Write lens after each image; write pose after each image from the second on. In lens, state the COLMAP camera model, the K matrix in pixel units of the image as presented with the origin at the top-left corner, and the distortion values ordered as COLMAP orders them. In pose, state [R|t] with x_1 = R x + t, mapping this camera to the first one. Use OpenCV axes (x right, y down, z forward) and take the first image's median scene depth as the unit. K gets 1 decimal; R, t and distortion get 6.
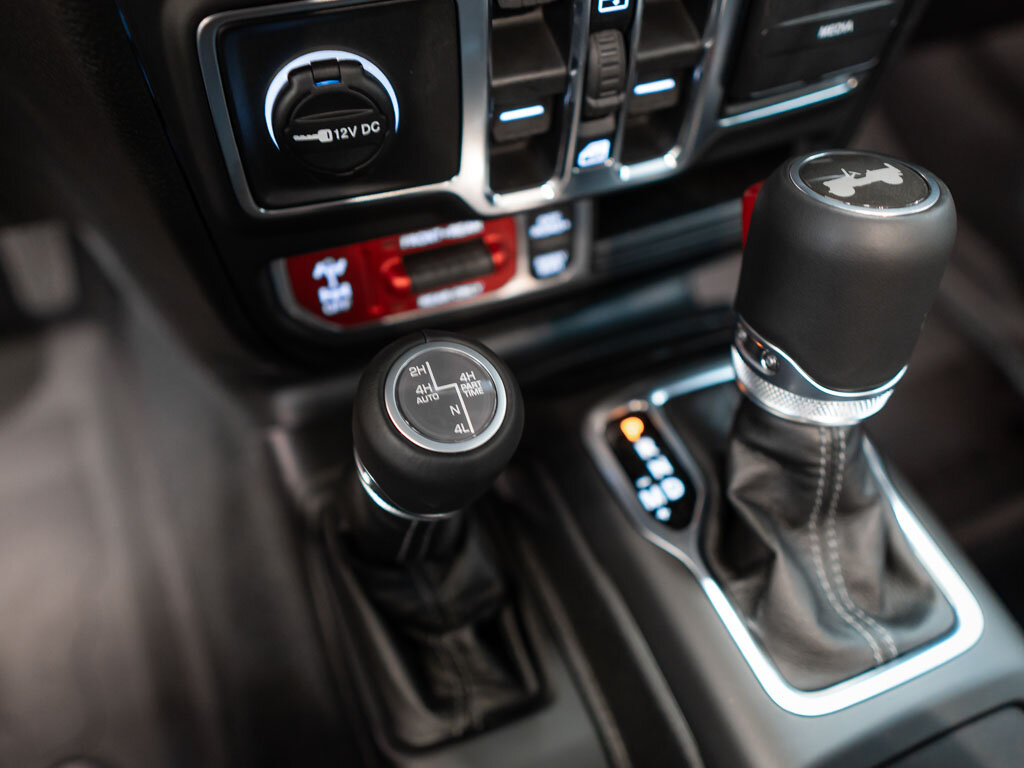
lens RADIAL K [[834.9, 0, 524.7], [0, 834.9, 389.8], [0, 0, 1]] dist [-0.000269, 0.007734]
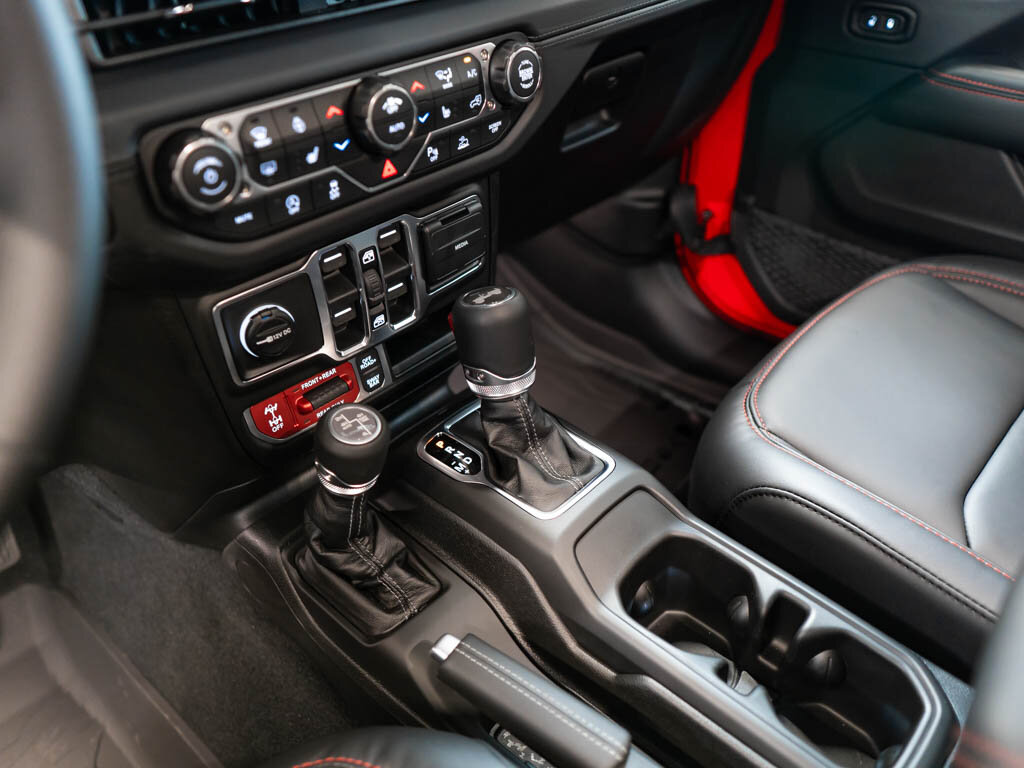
lens RADIAL K [[787.0, 0, 535.4], [0, 787.0, 380.0], [0, 0, 1]] dist [-0.005689, 0.004720]
pose [[0.908632, -0.296691, 0.293873, -0.203700], [0.361318, 0.911386, -0.197039, 0.428639], [-0.209372, 0.285217, 0.935315, -1.013000]]
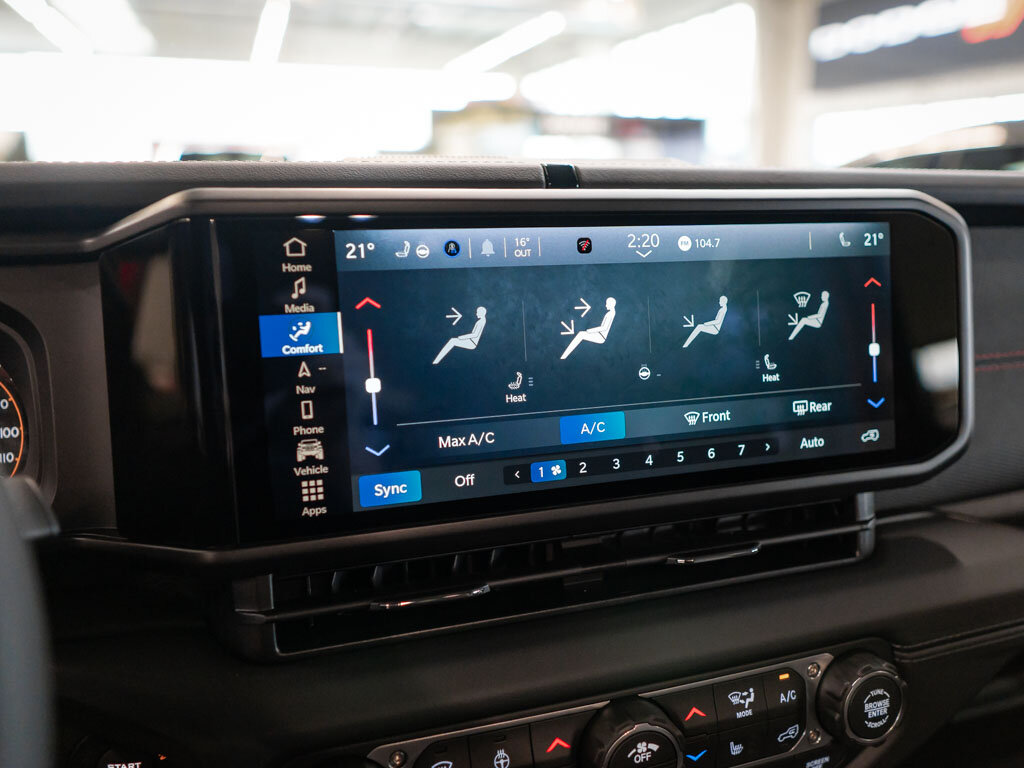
lens RADIAL K [[834.9, 0, 537.0], [0, 834.9, 383.5], [0, 0, 1]] dist [-0.000269, 0.007734]
pose [[0.995501, -0.035253, -0.087952, 0.159806], [-0.027646, 0.779768, -0.625458, -0.200326], [0.090631, 0.625075, 0.775285, -0.846355]]
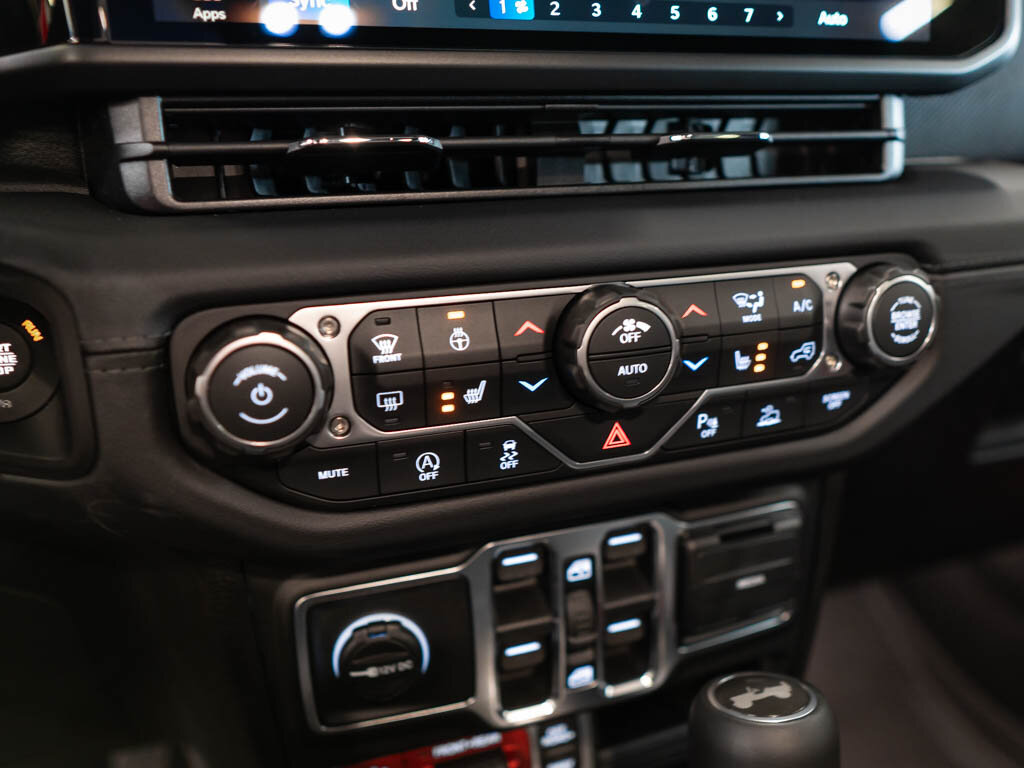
lens RADIAL K [[834.9, 0, 568.6], [0, 834.9, 385.9], [0, 0, 1]] dist [-0.000269, 0.007734]
pose [[0.996736, -0.047859, -0.065008, 0.175371], [0.003248, 0.828423, -0.560094, 0.075494], [0.080660, 0.558055, 0.825874, -0.352788]]
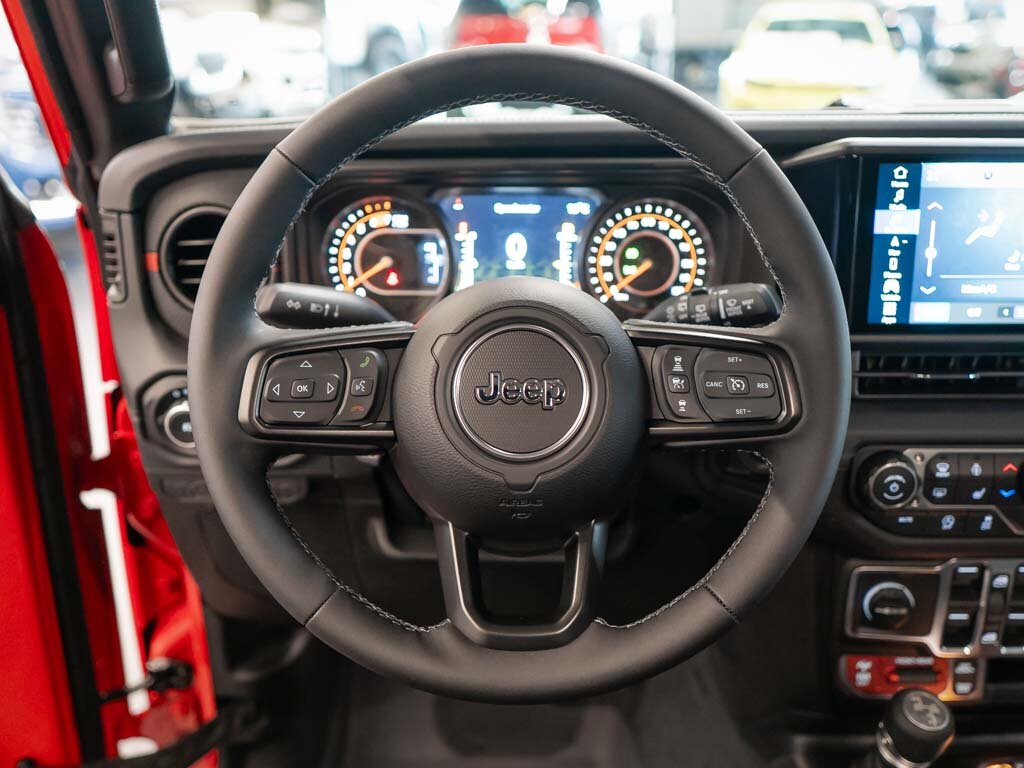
lens RADIAL K [[968.4, 0, 523.1], [0, 968.4, 395.1], [0, 0, 1]] dist [-0.000873, 0.000000]
pose [[0.922660, 0.093545, -0.374096, -0.181530], [-0.269927, 0.849495, -0.453318, 0.762878], [0.275387, 0.519237, 0.809046, -2.027903]]
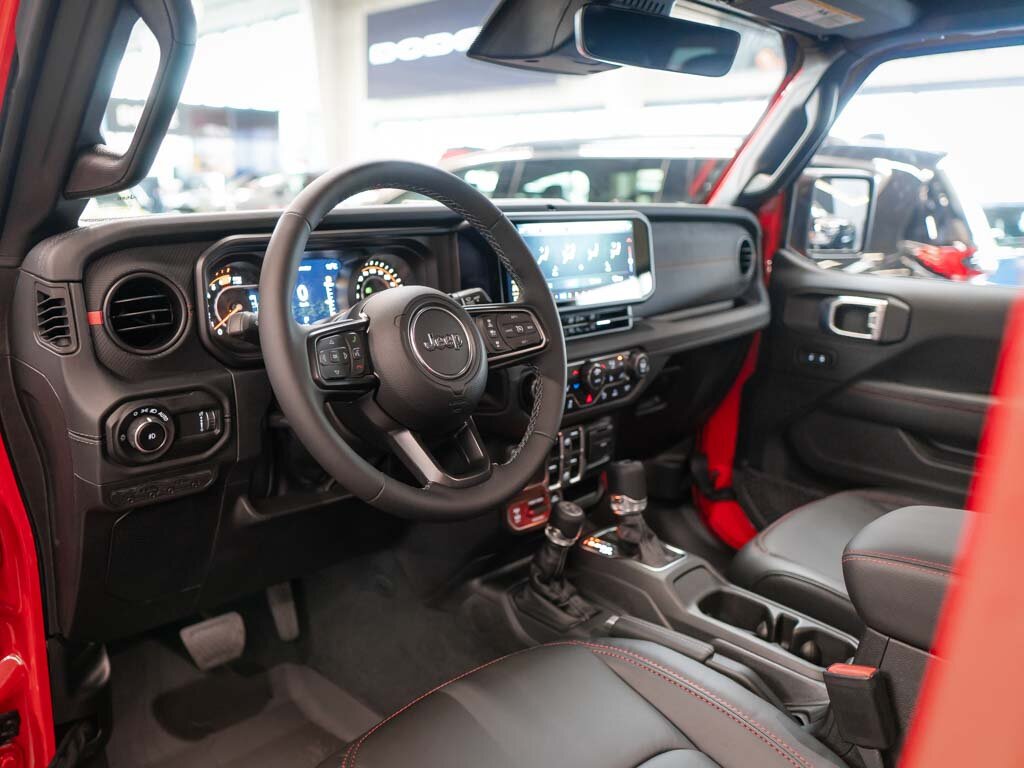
lens RADIAL K [[834.9, 0, 431.7], [0, 834.9, 371.5], [0, 0, 1]] dist [-0.000269, 0.007734]
pose [[0.945302, -0.110945, 0.306750, -1.958648], [0.277442, 0.768025, -0.577204, 1.716329], [-0.171554, 0.630737, 0.756796, -2.681564]]
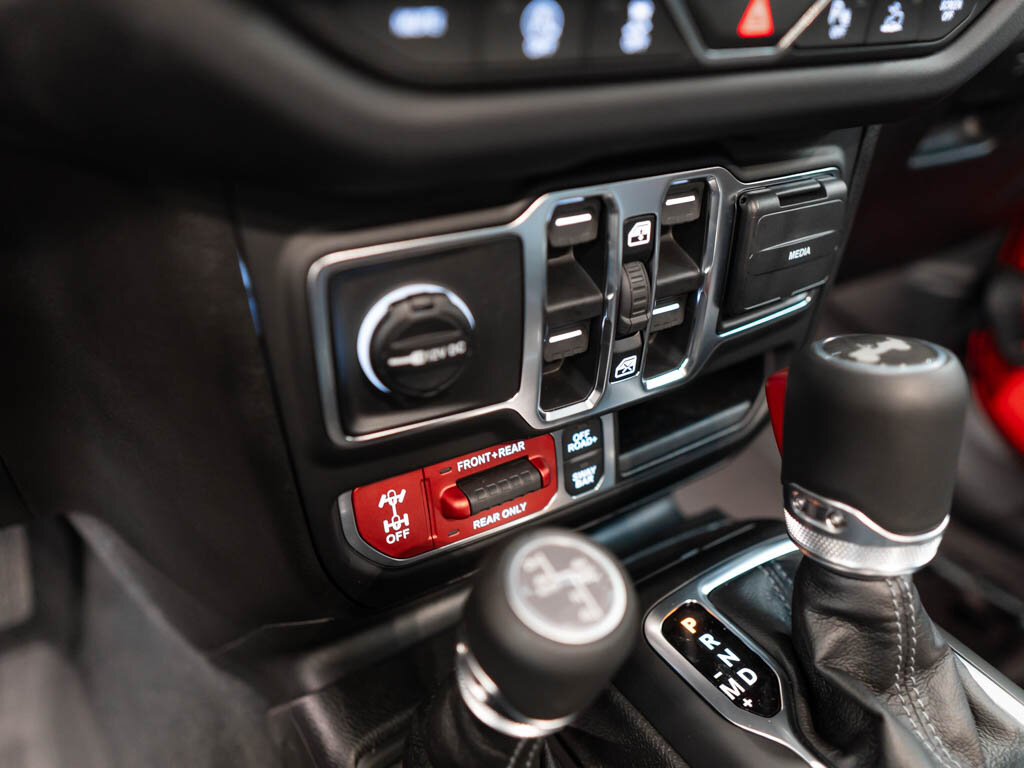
lens RADIAL K [[784.7, 0, 532.4], [0, 784.7, 386.0], [0, 0, 1]] dist [-0.002177, -0.000867]
pose [[0.983713, -0.100842, 0.148795, -0.206938], [0.145751, 0.931960, -0.331974, 0.077530], [-0.105194, 0.348254, 0.931479, 0.031937]]
